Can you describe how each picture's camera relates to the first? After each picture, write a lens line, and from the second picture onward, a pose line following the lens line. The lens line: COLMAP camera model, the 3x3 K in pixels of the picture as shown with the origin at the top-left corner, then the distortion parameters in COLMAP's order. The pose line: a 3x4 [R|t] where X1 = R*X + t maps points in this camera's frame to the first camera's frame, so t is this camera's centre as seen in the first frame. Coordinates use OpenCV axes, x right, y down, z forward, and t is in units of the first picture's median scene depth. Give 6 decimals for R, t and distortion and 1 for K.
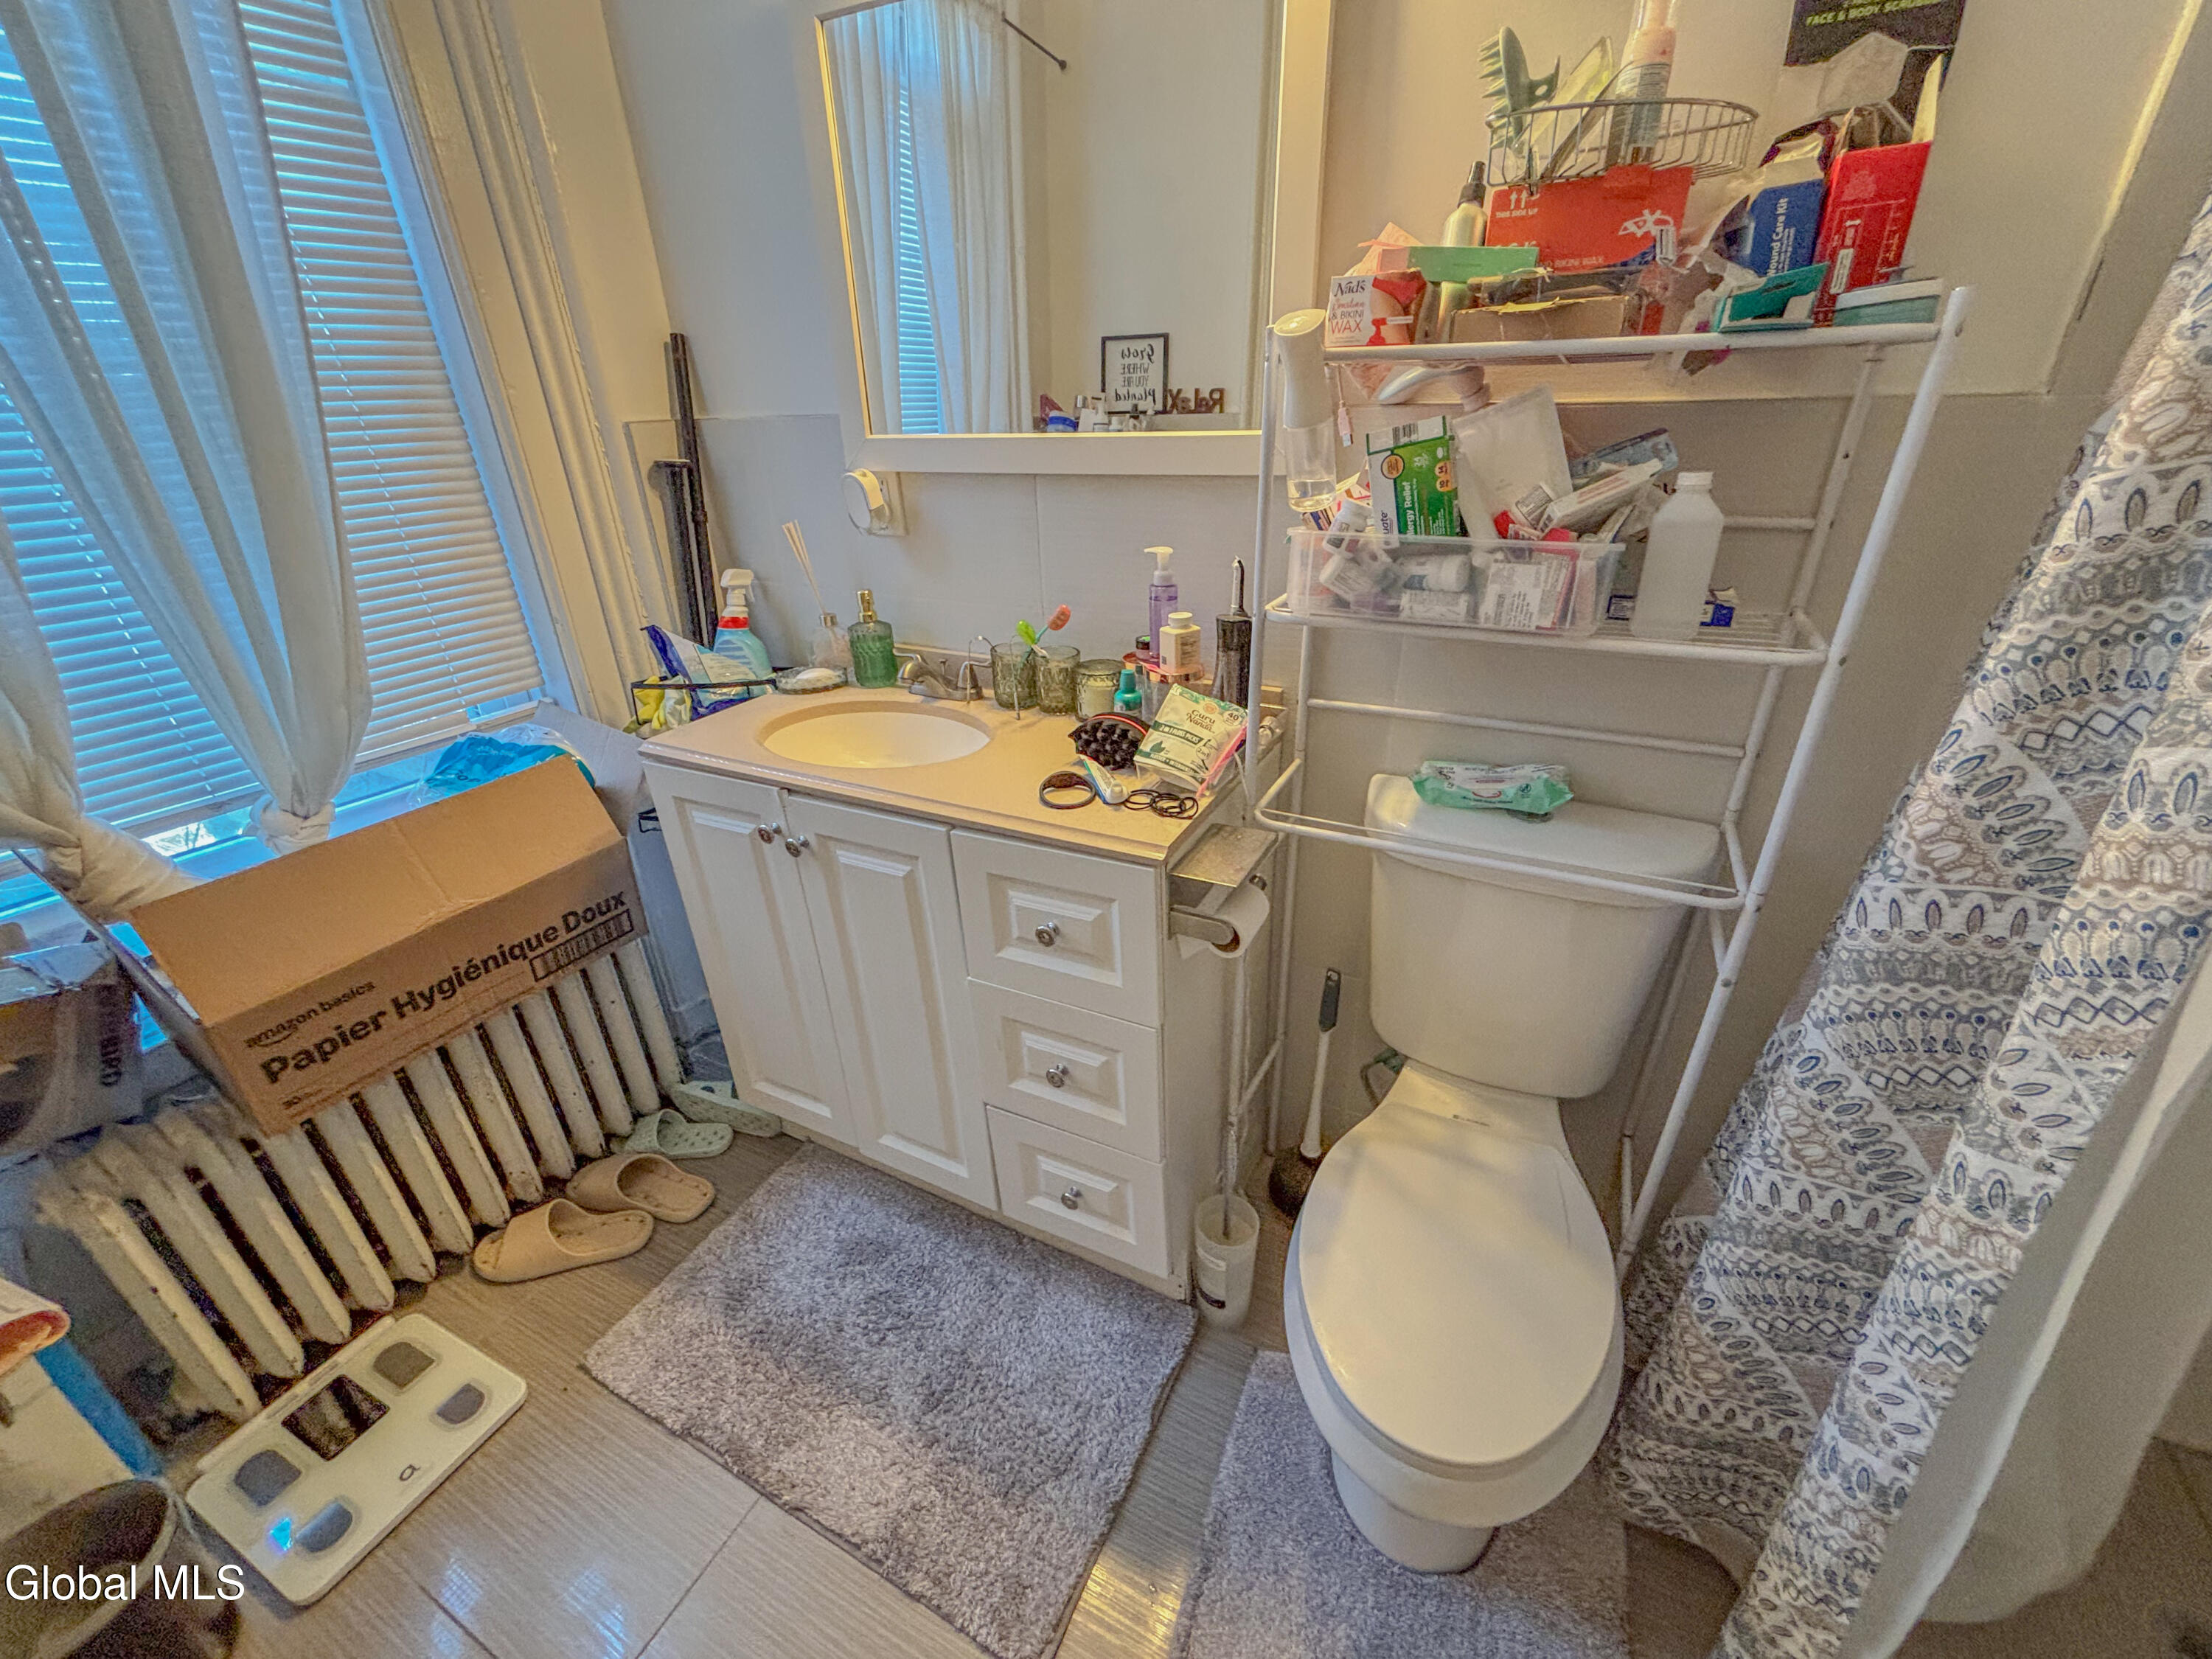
lens RADIAL K [[890.0, 0, 1106.0], [0, 890.0, 829.5], [0, 0, 1]] dist [0.001897, 0.000334]
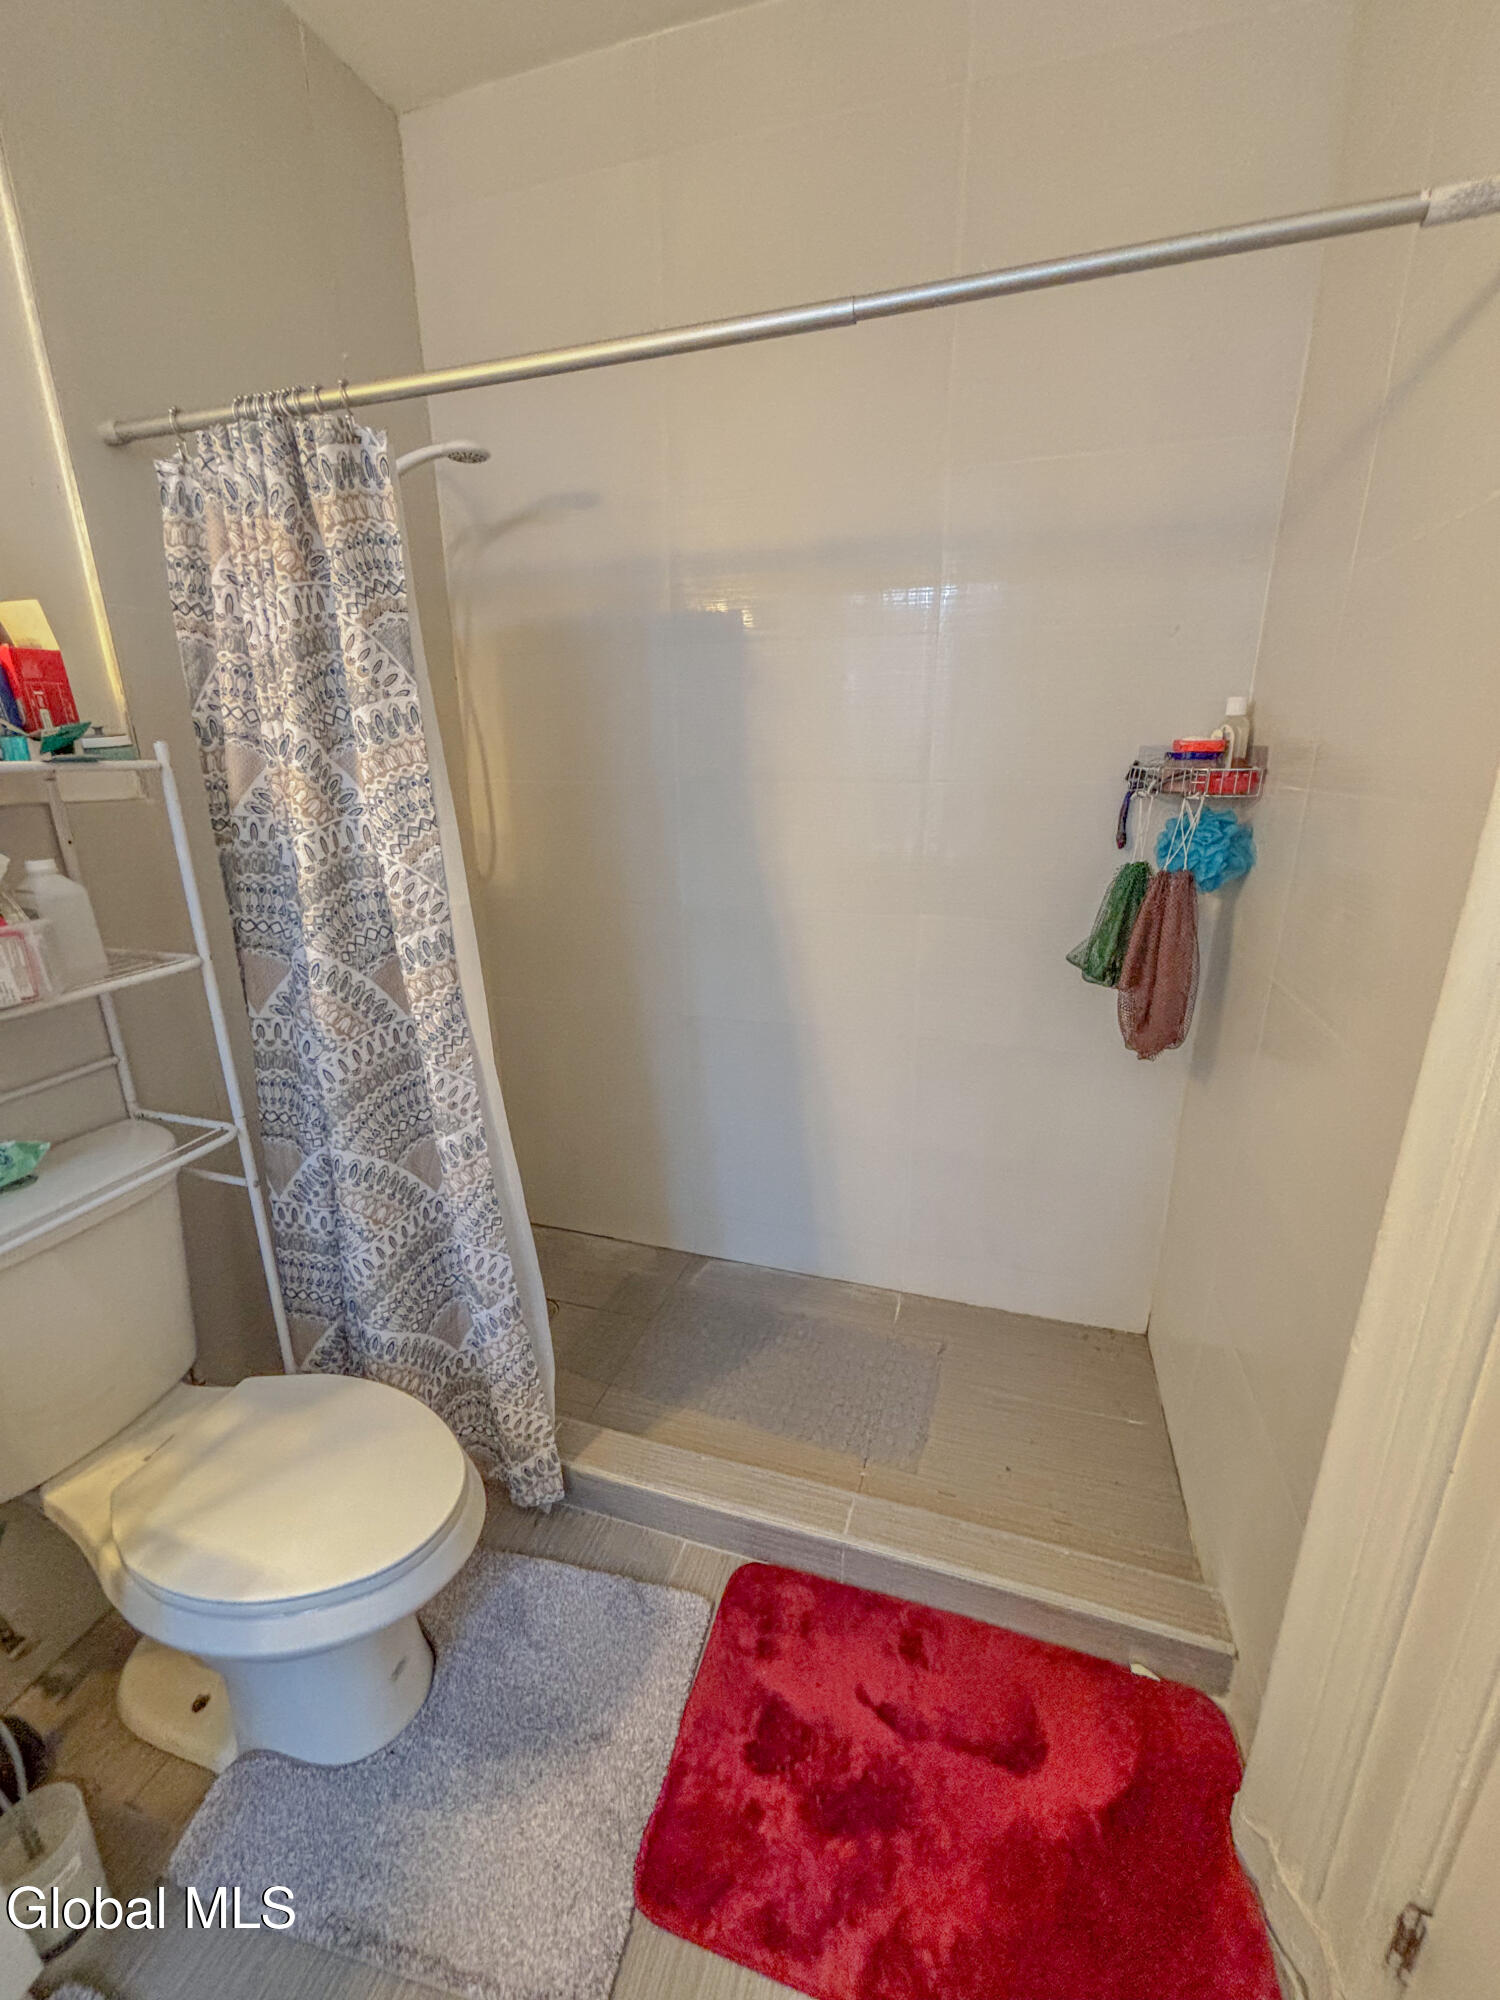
lens RADIAL K [[804.7, 0, 750.0], [0, 804.7, 1000.0], [0, 0, 1]] dist [0.001897, 0.000334]
pose [[-0.168428, -0.263404, 0.949868, -0.791165], [0.451561, 0.835955, 0.311885, -0.161292], [-0.876199, 0.481454, -0.021855, 0.276829]]
